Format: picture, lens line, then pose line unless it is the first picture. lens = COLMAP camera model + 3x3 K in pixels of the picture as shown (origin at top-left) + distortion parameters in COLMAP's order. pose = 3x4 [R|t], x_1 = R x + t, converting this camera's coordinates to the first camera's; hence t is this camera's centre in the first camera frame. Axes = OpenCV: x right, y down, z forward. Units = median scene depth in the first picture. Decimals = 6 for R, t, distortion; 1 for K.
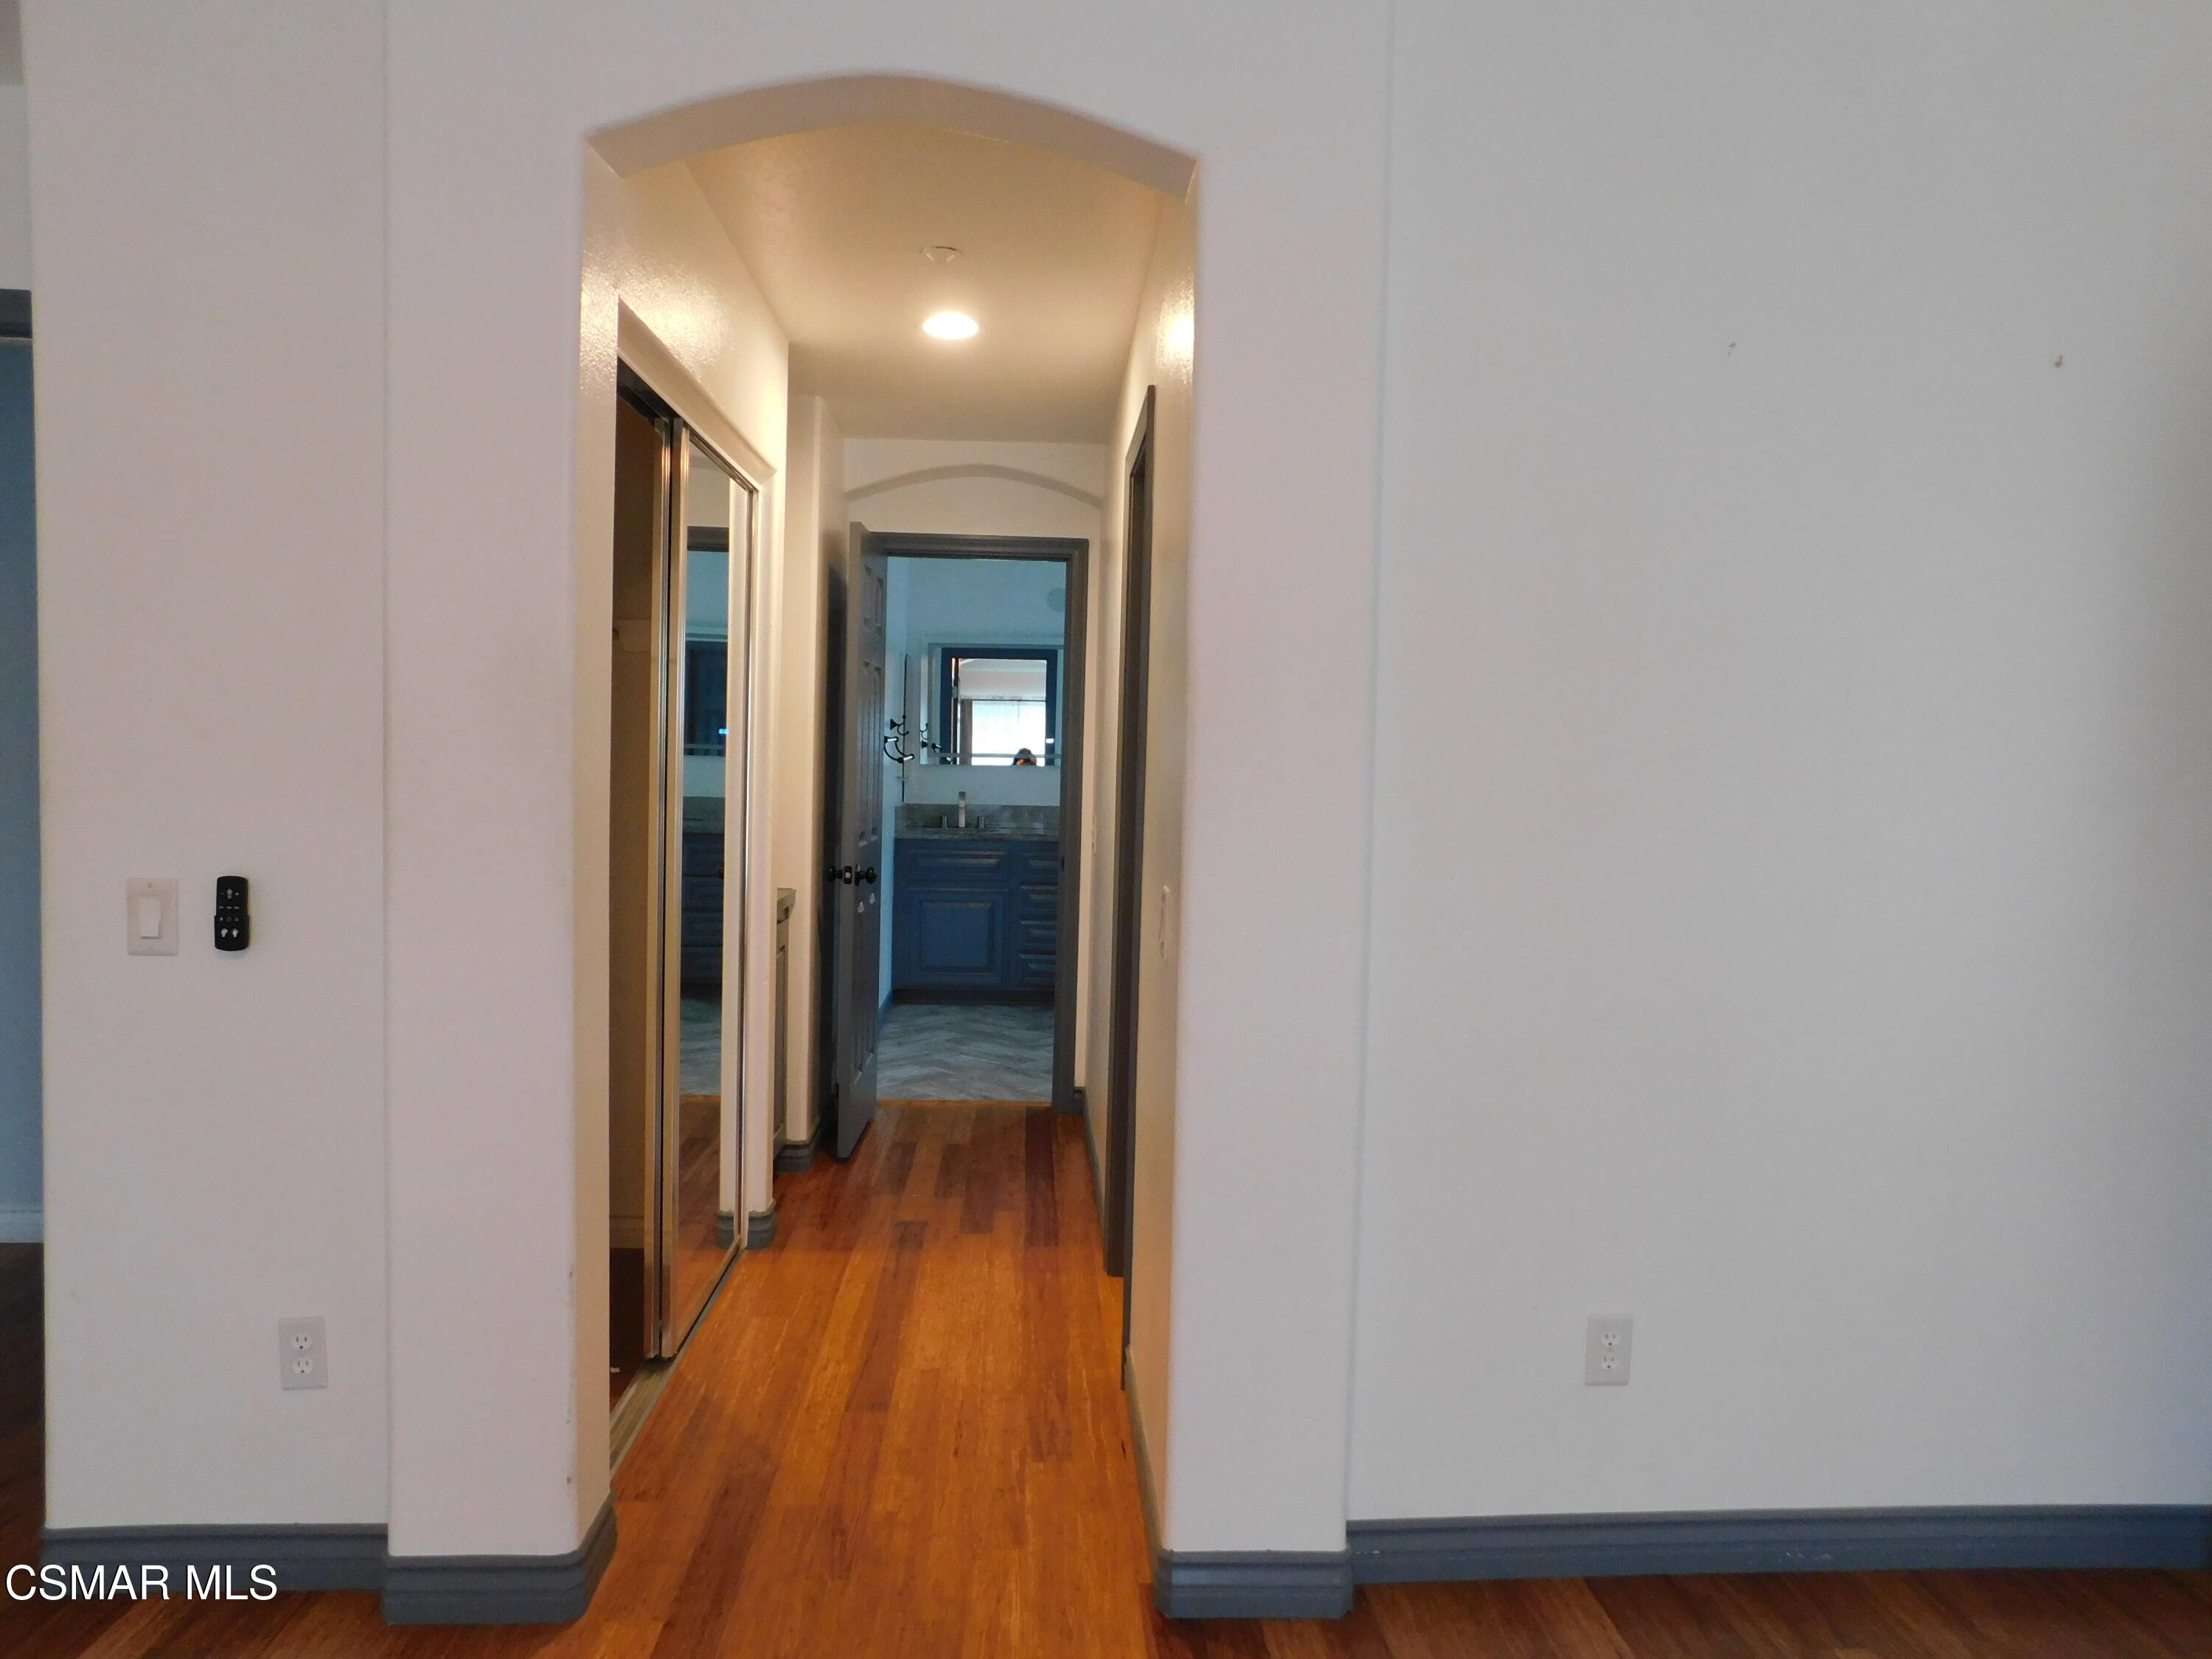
lens RADIAL K [[1471.6, 0, 1106.0], [0, 1471.6, 829.5], [0, 0, 1]] dist [-0.023053, 0.000380]
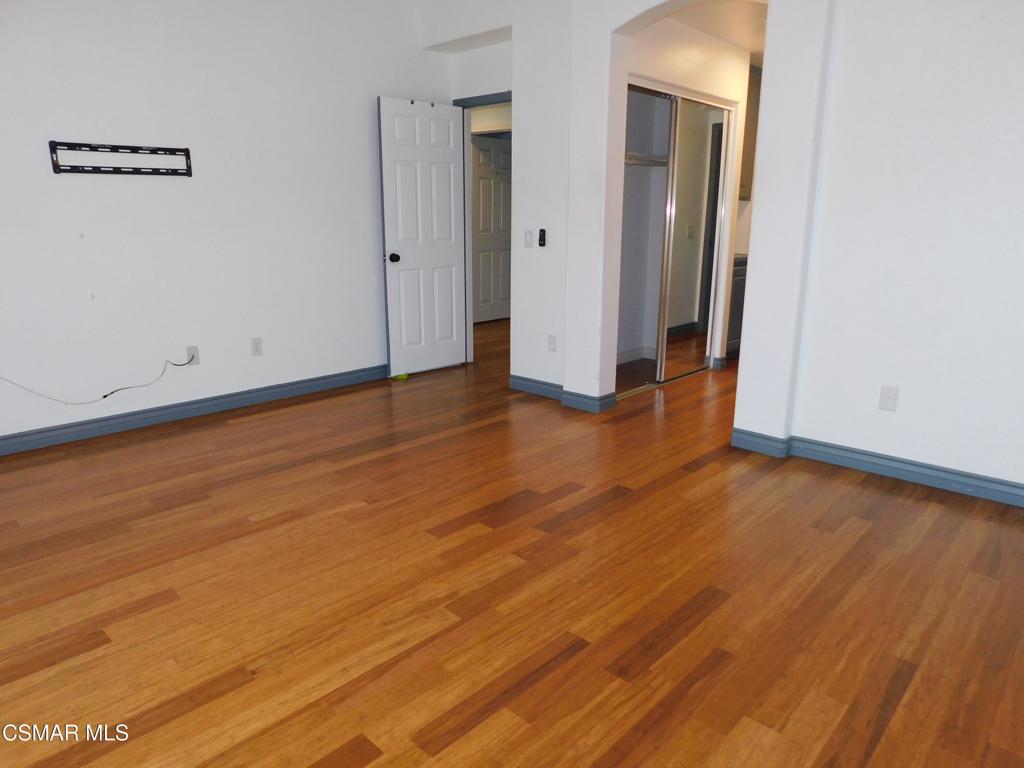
lens RADIAL K [[681.2, 0, 512.0], [0, 681.2, 384.0], [0, 0, 1]] dist [-0.023053, 0.000380]
pose [[0.679825, 0.154261, -0.716967, 0.828673], [-0.030333, 0.982705, 0.182674, 0.114535], [0.732747, -0.102439, 0.672747, -0.453704]]
